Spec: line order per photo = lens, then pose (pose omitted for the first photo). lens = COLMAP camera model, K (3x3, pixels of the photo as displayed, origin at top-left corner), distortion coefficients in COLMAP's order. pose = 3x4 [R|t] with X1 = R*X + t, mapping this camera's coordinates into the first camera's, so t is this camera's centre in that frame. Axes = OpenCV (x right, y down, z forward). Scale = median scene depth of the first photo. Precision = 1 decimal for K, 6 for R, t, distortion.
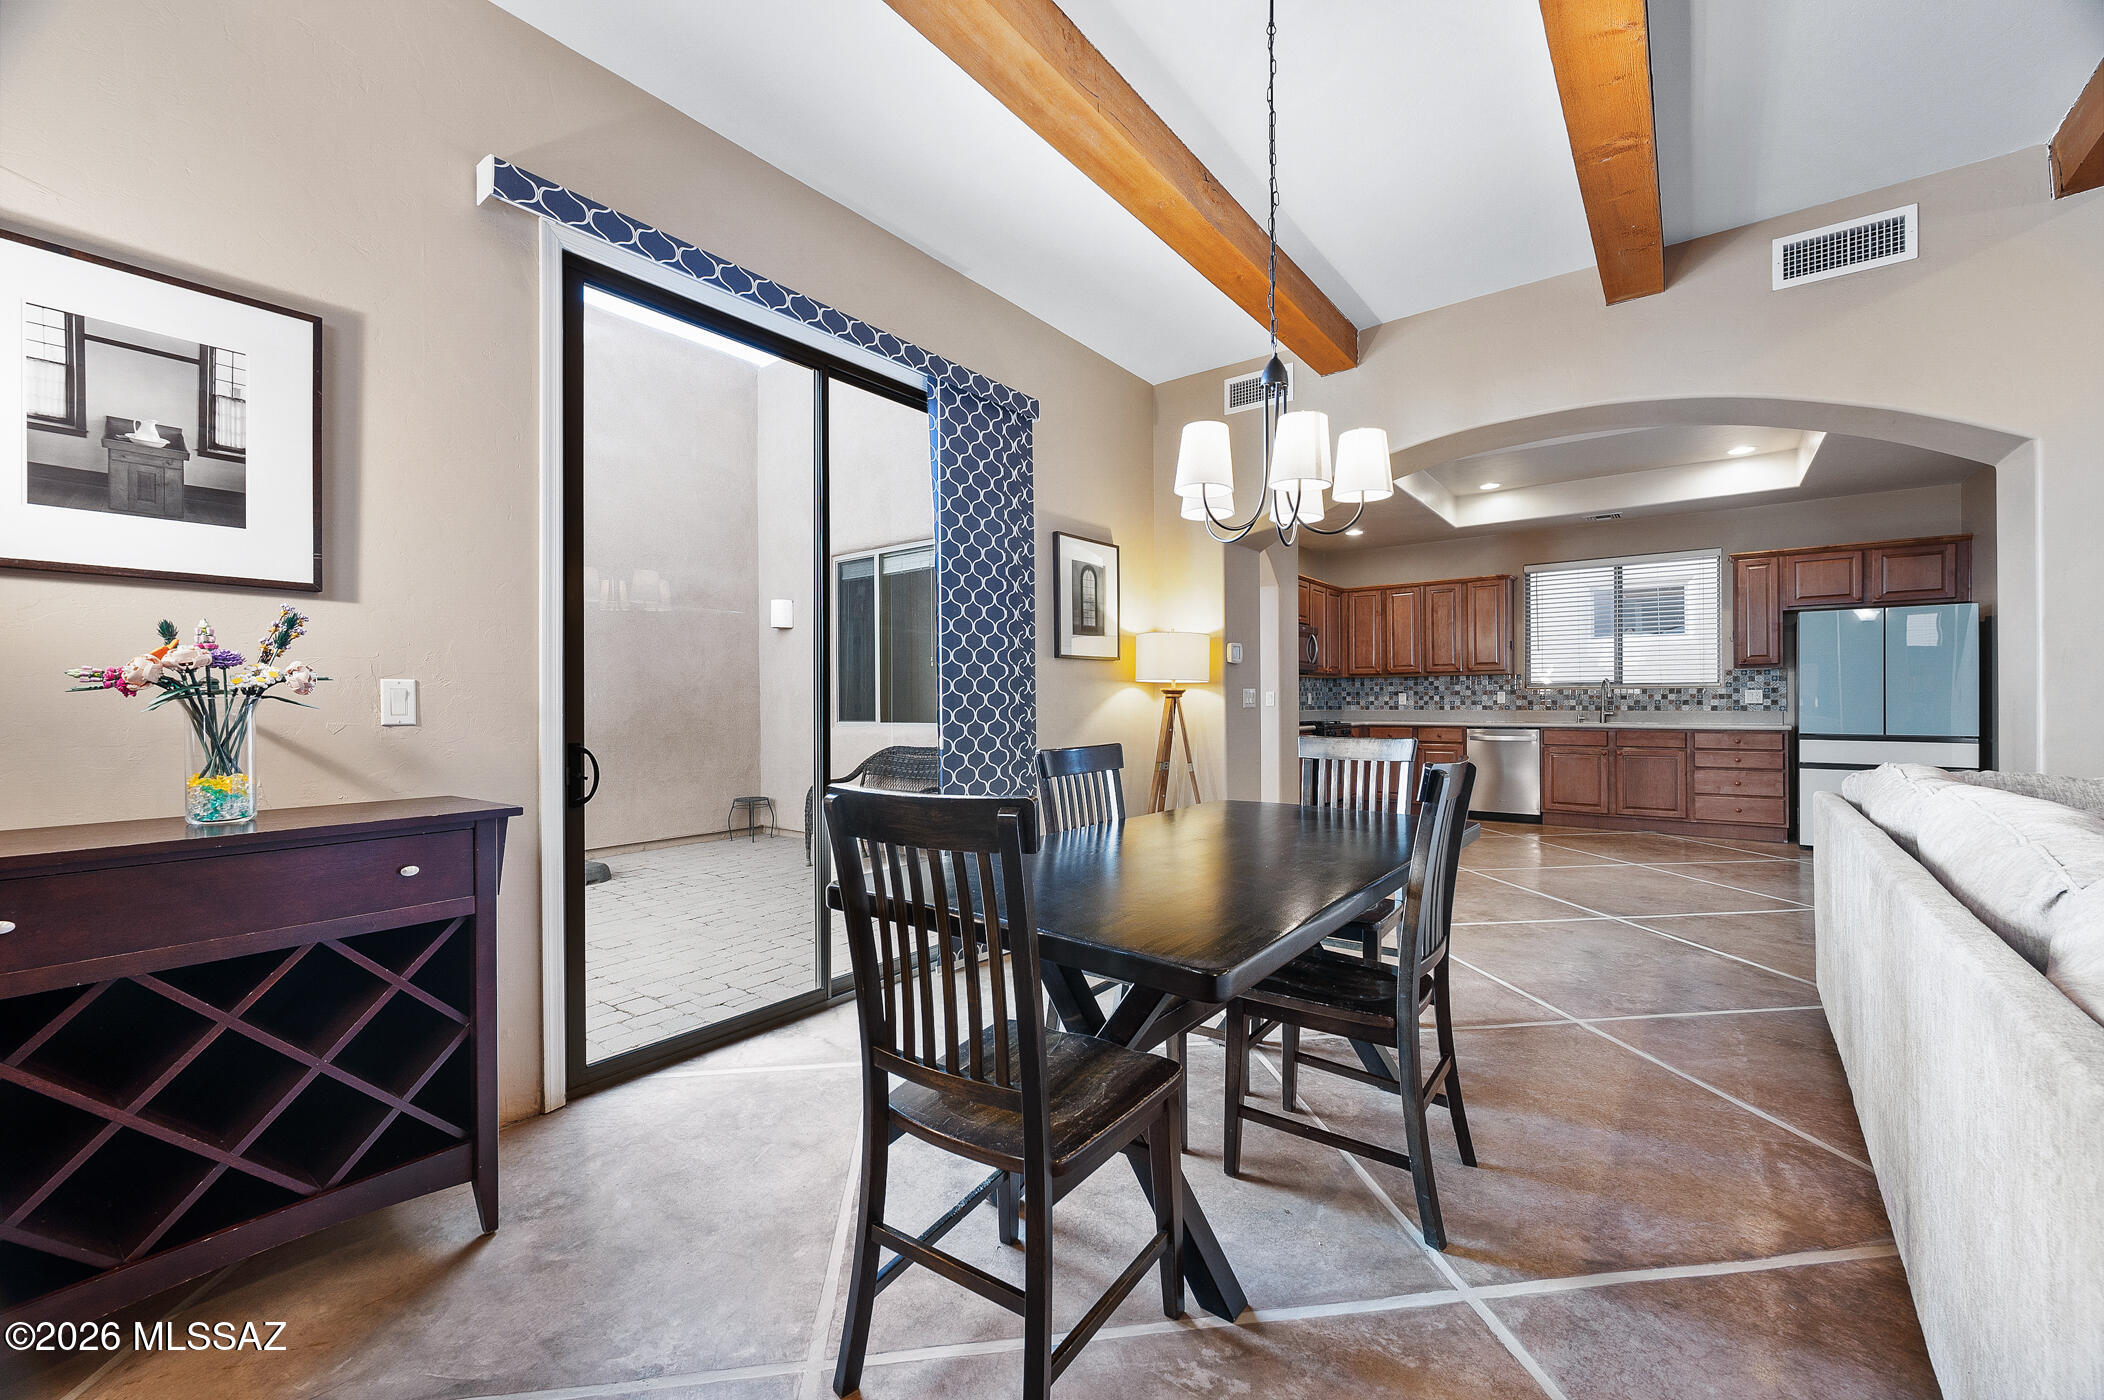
lens RADIAL K [[845.6, 0, 1052.5], [0, 845.6, 698.5], [0, 0, 1]] dist [-0.000276, -0.000055]
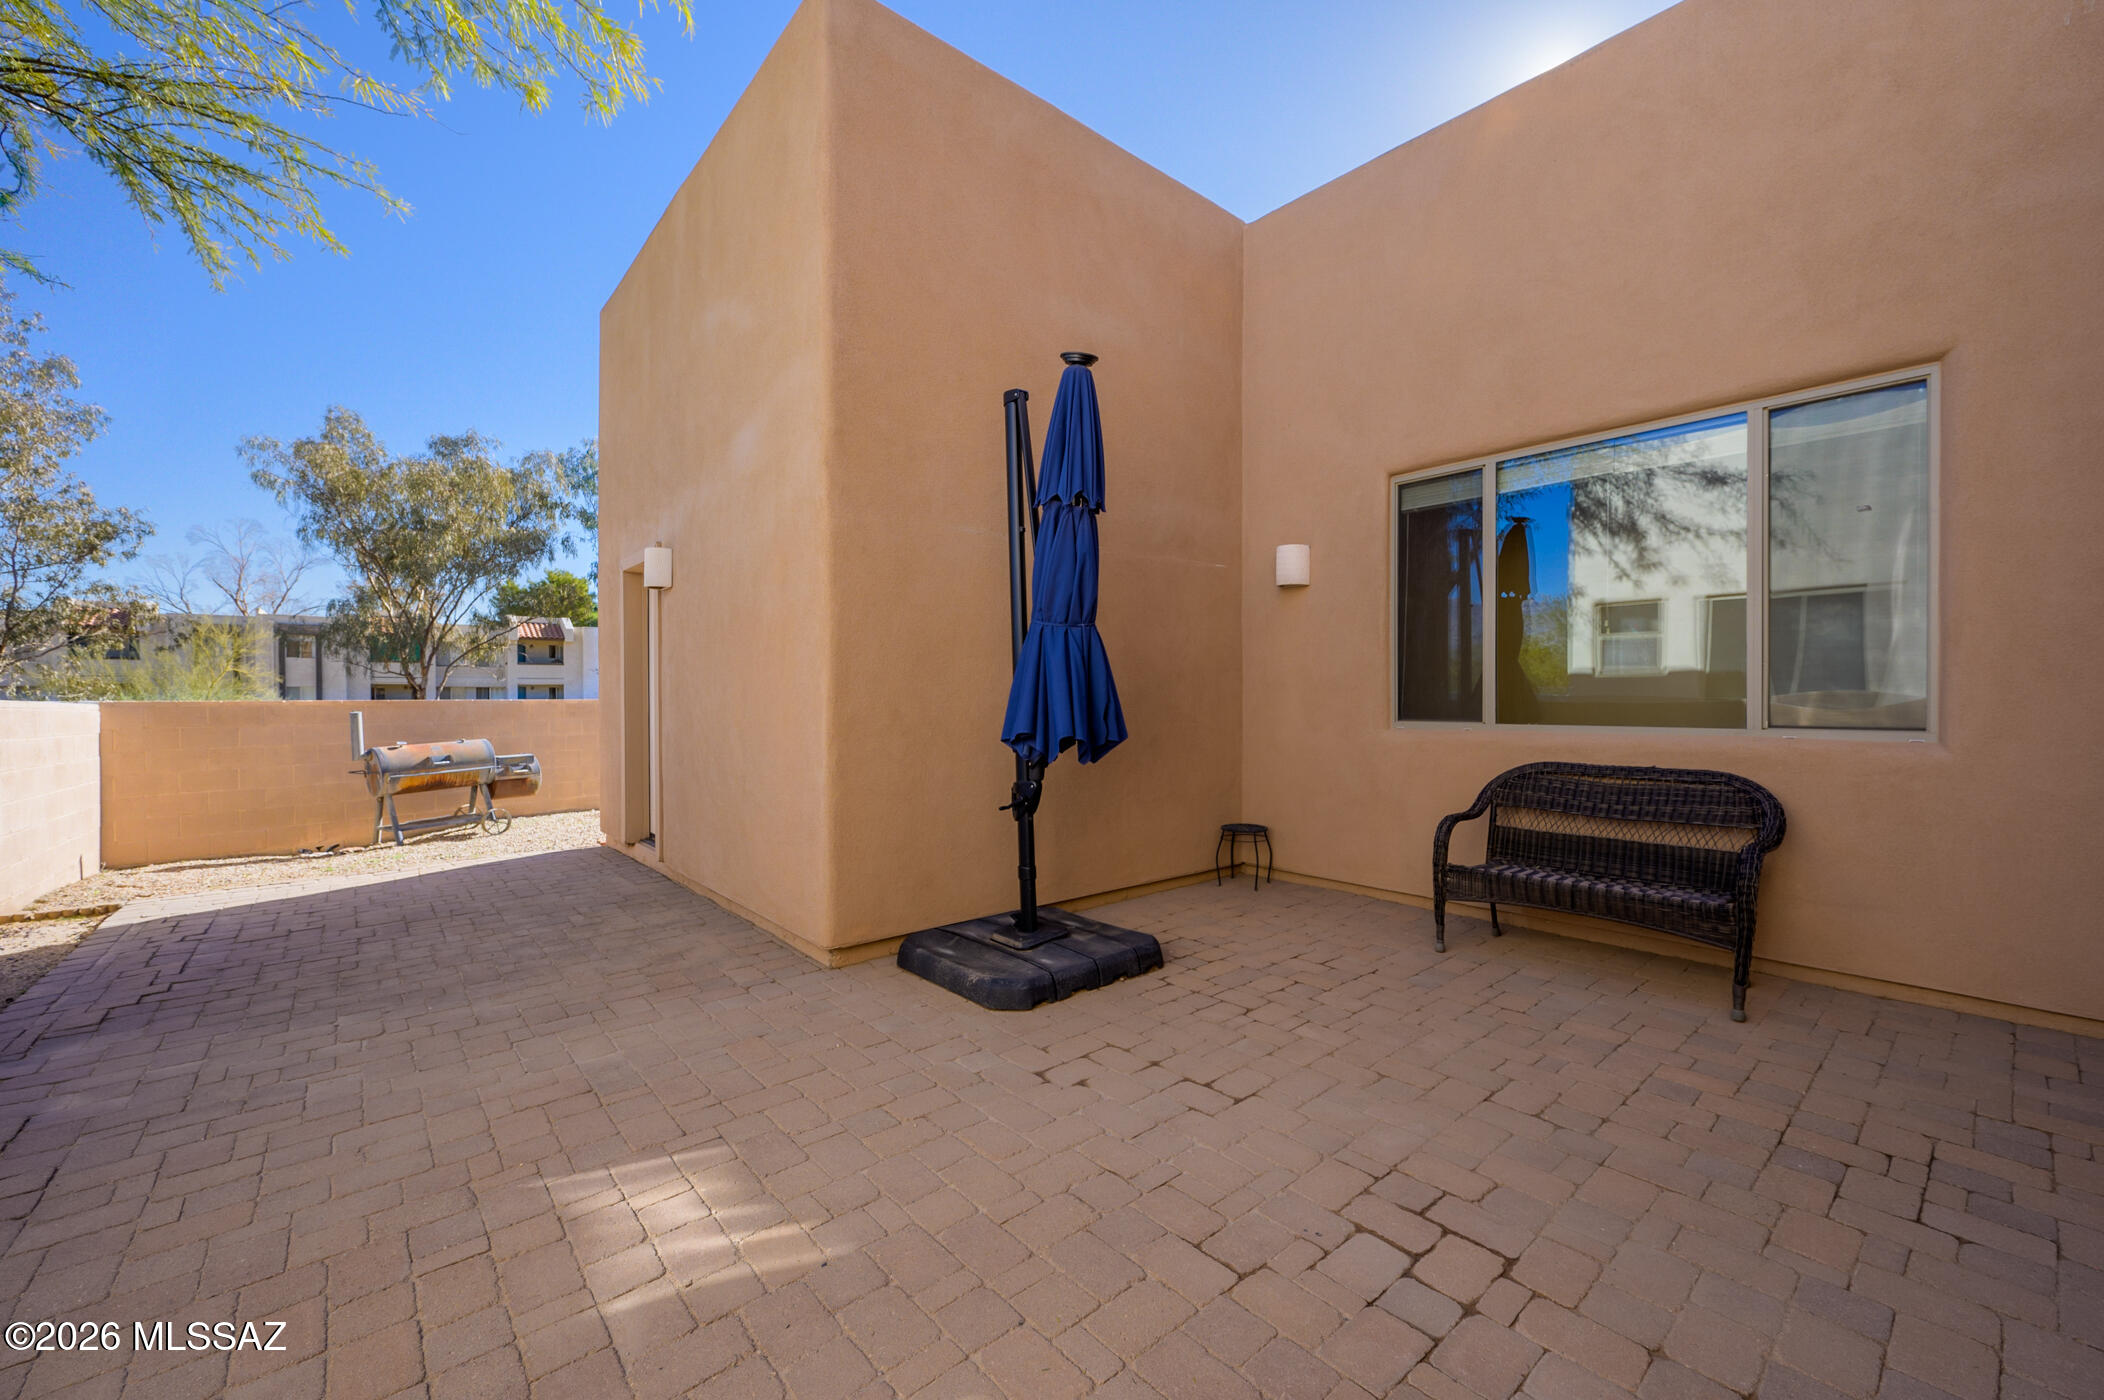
lens RADIAL K [[845.6, 0, 1047.9], [0, 845.6, 702.0], [0, 0, 1]] dist [-0.000276, -0.000055]
pose [[0.975625, 0.009455, -0.219241, -0.391971], [-0.007178, 0.999912, 0.011178, 0.007504], [0.219327, -0.009332, 0.975607, 0.291389]]
